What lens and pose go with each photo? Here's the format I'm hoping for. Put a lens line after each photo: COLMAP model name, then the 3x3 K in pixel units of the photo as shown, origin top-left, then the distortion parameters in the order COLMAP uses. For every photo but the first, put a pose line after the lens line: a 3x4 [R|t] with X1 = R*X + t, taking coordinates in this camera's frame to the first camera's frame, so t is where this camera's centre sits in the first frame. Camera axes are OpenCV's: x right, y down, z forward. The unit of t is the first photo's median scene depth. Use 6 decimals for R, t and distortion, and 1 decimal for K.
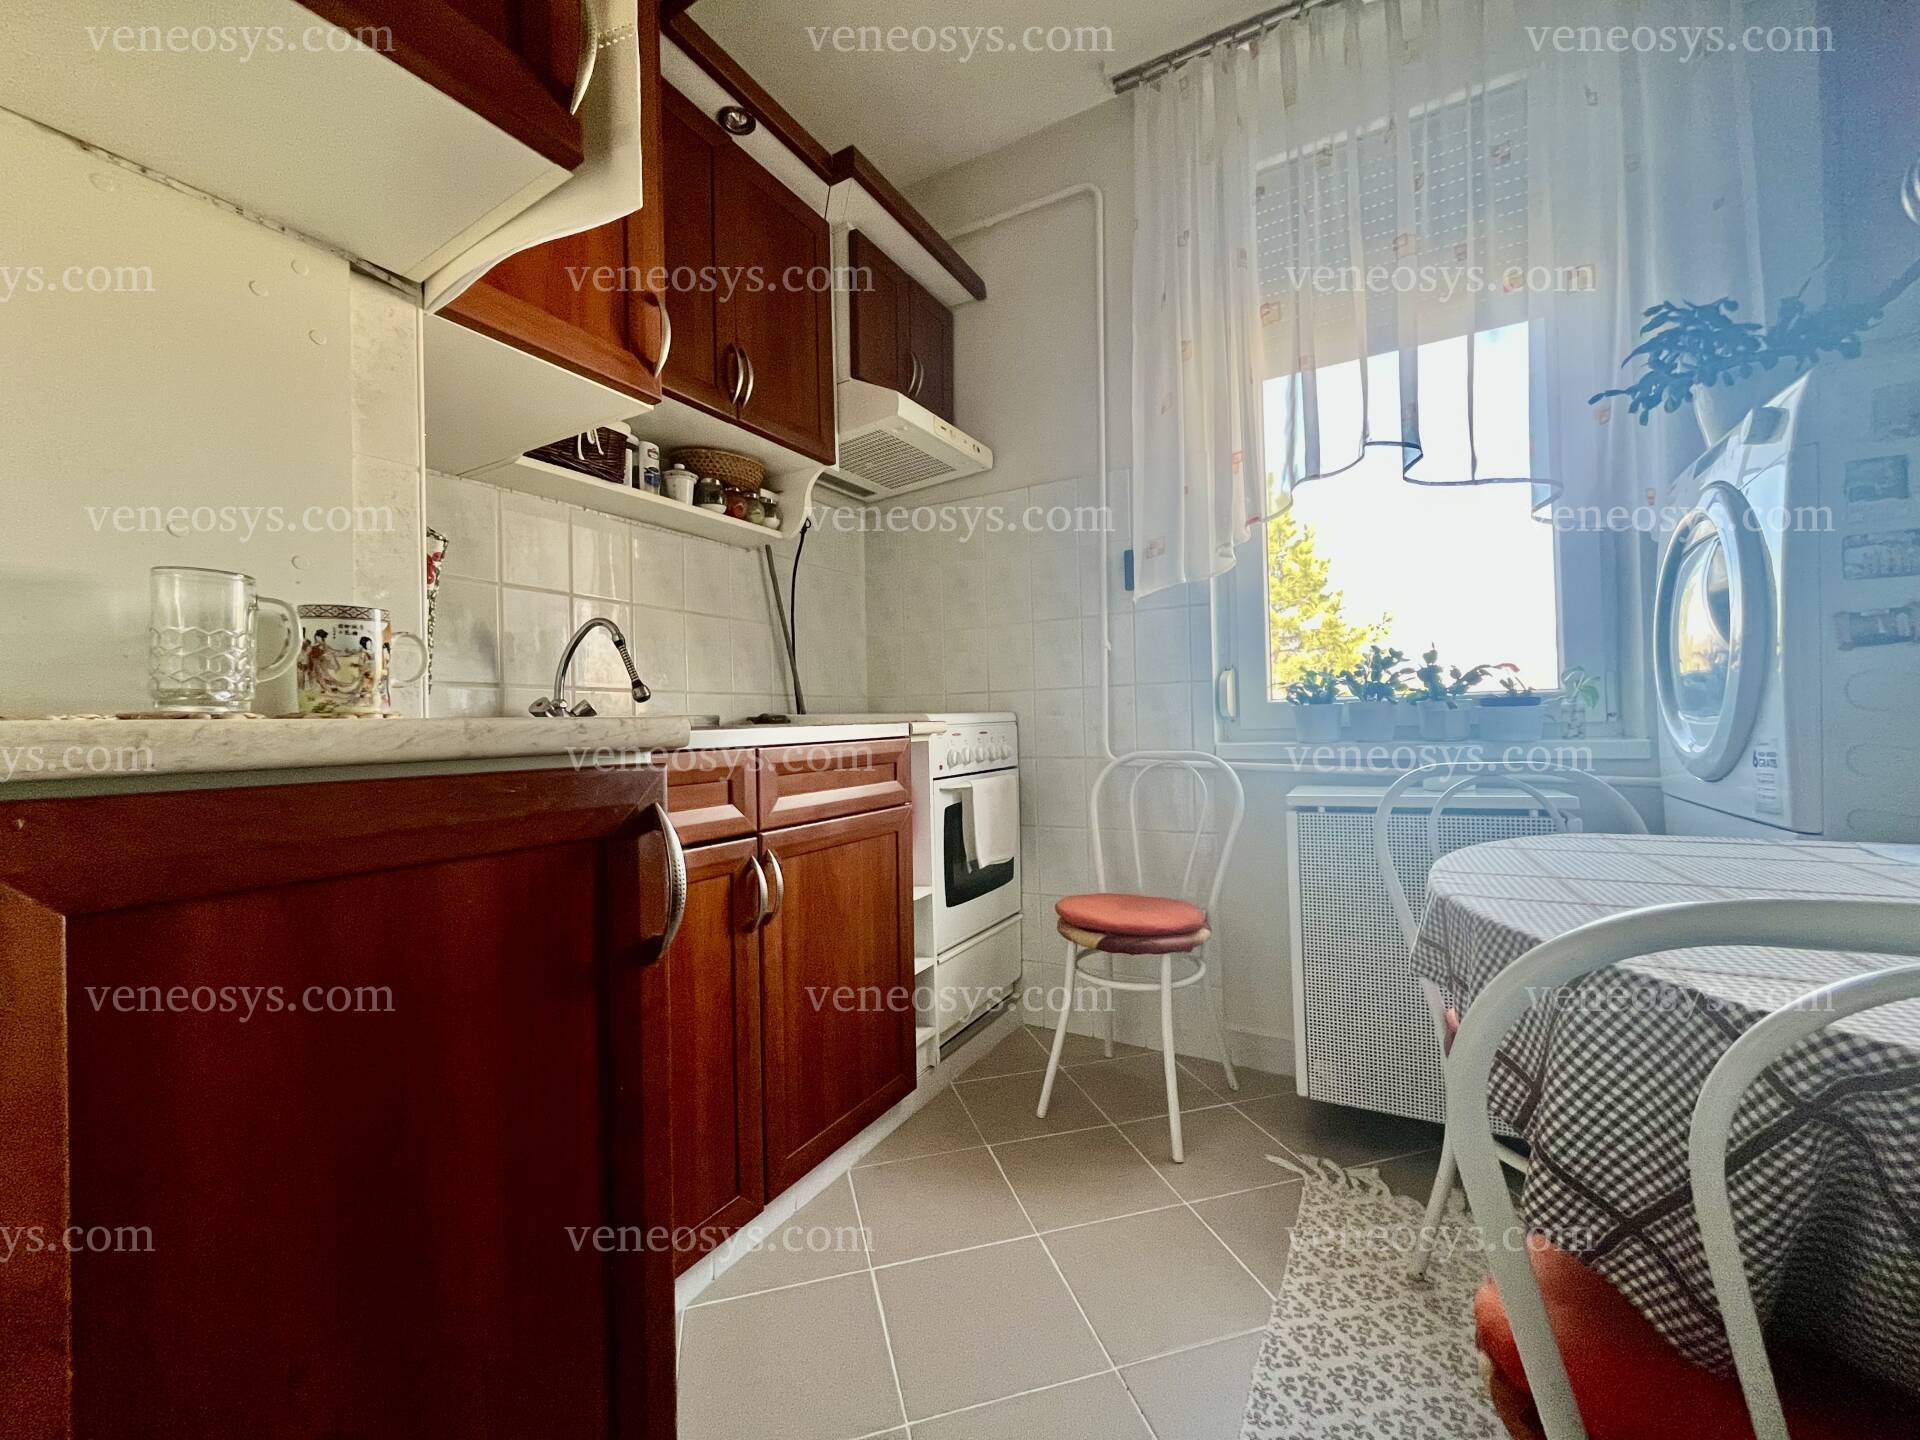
lens RADIAL K [[778.3, 0, 962.0], [0, 778.3, 718.5], [0, 0, 1]] dist [-0.003763, -0.000795]
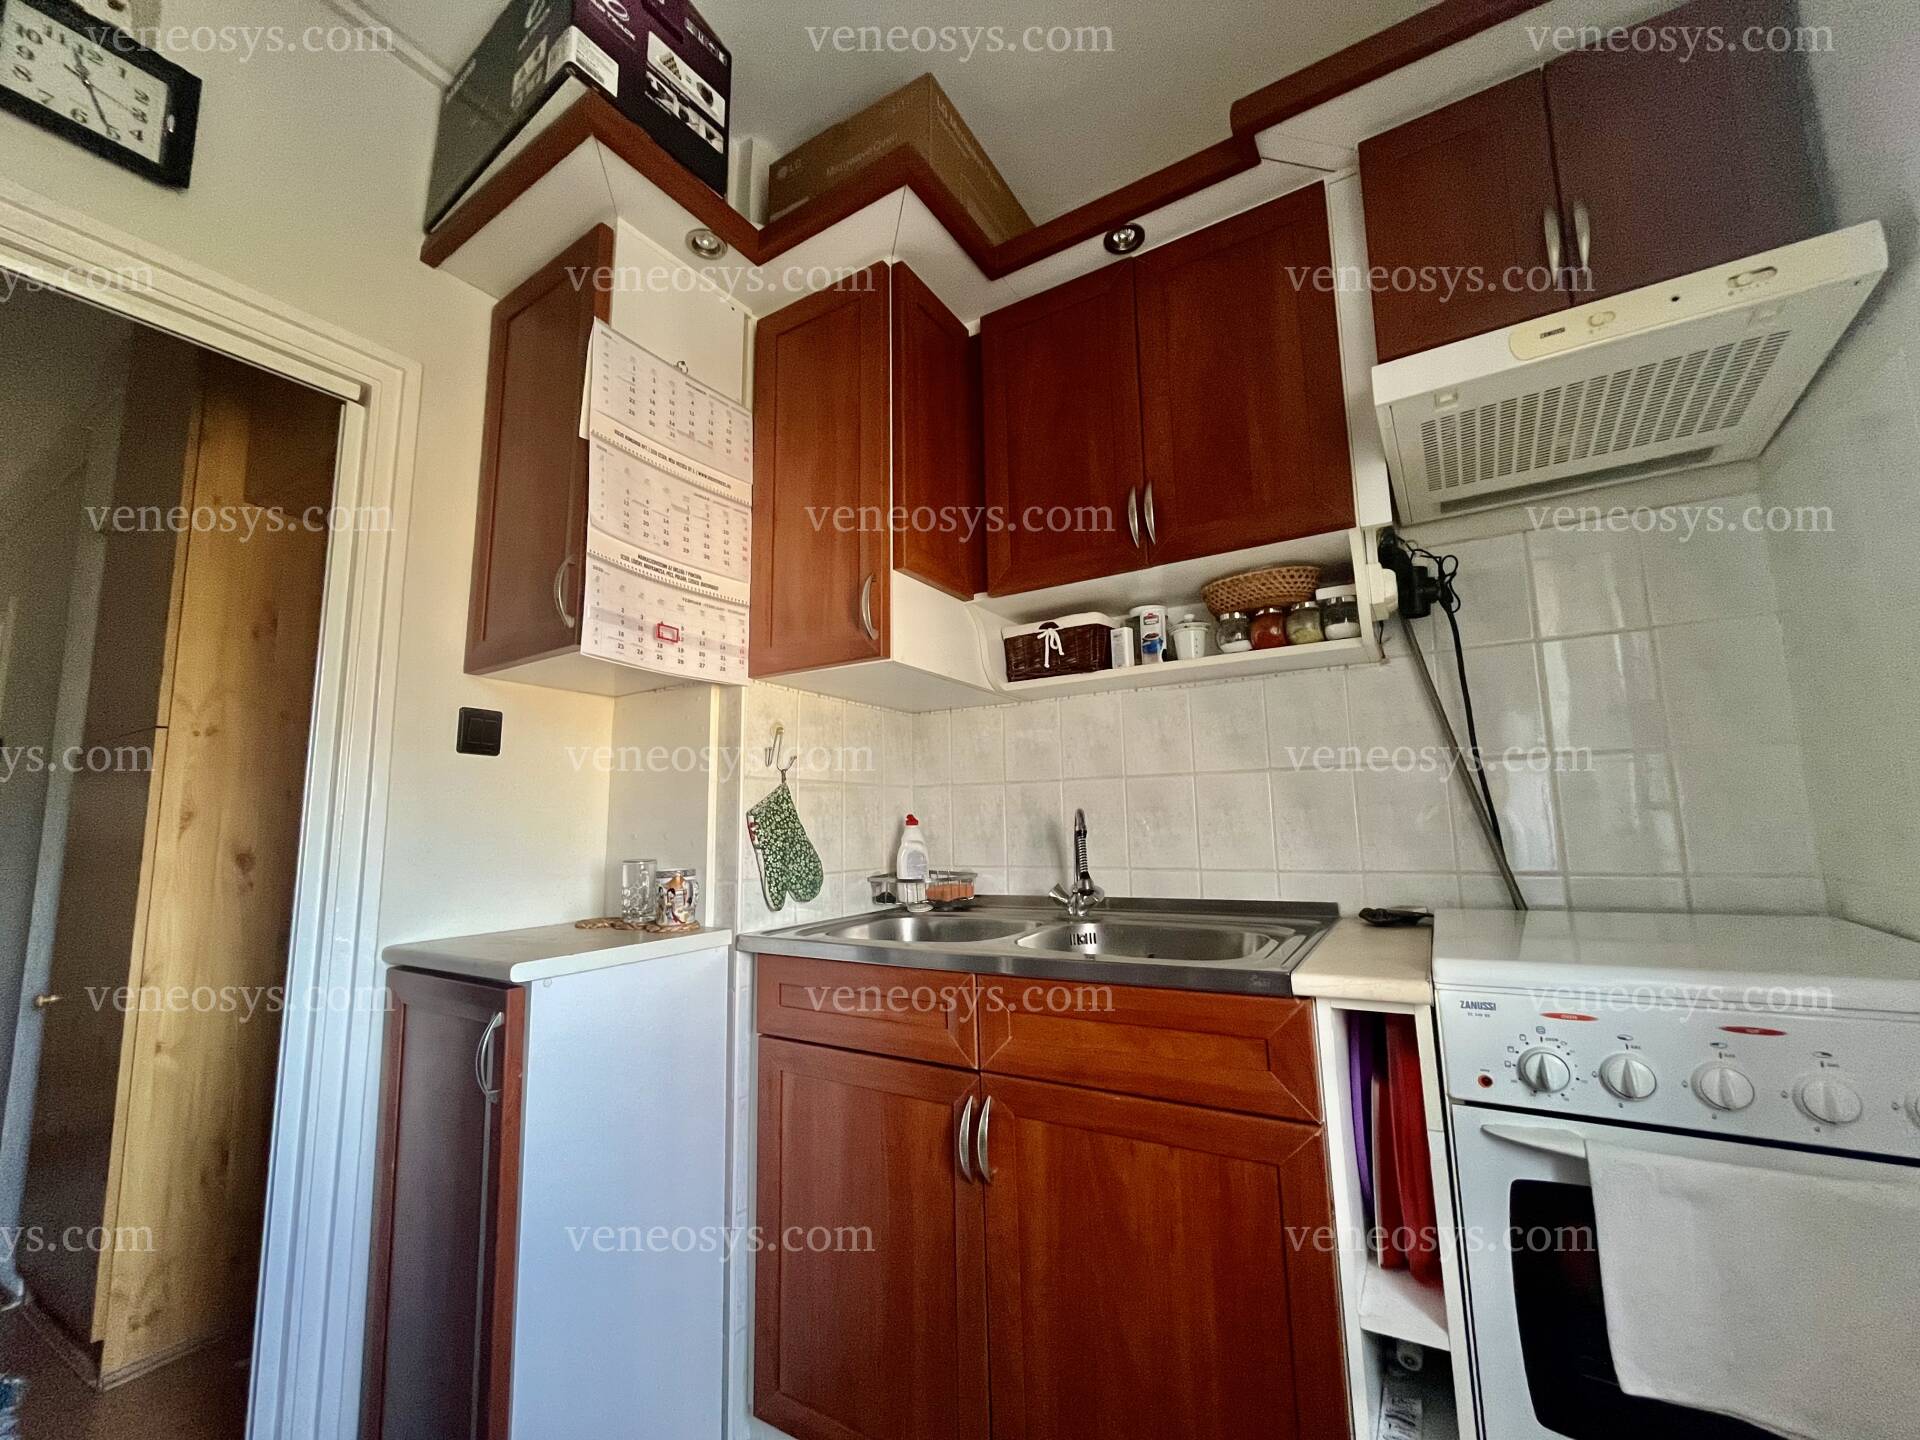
lens RADIAL K [[778.3, 0, 962.0], [0, 778.3, 718.5], [0, 0, 1]] dist [-0.003763, -0.000795]
pose [[-0.039842, -0.115263, -0.992536, 0.471672], [0.028449, 0.992791, -0.116434, -0.107088], [0.998801, -0.032875, -0.036276, 0.718766]]
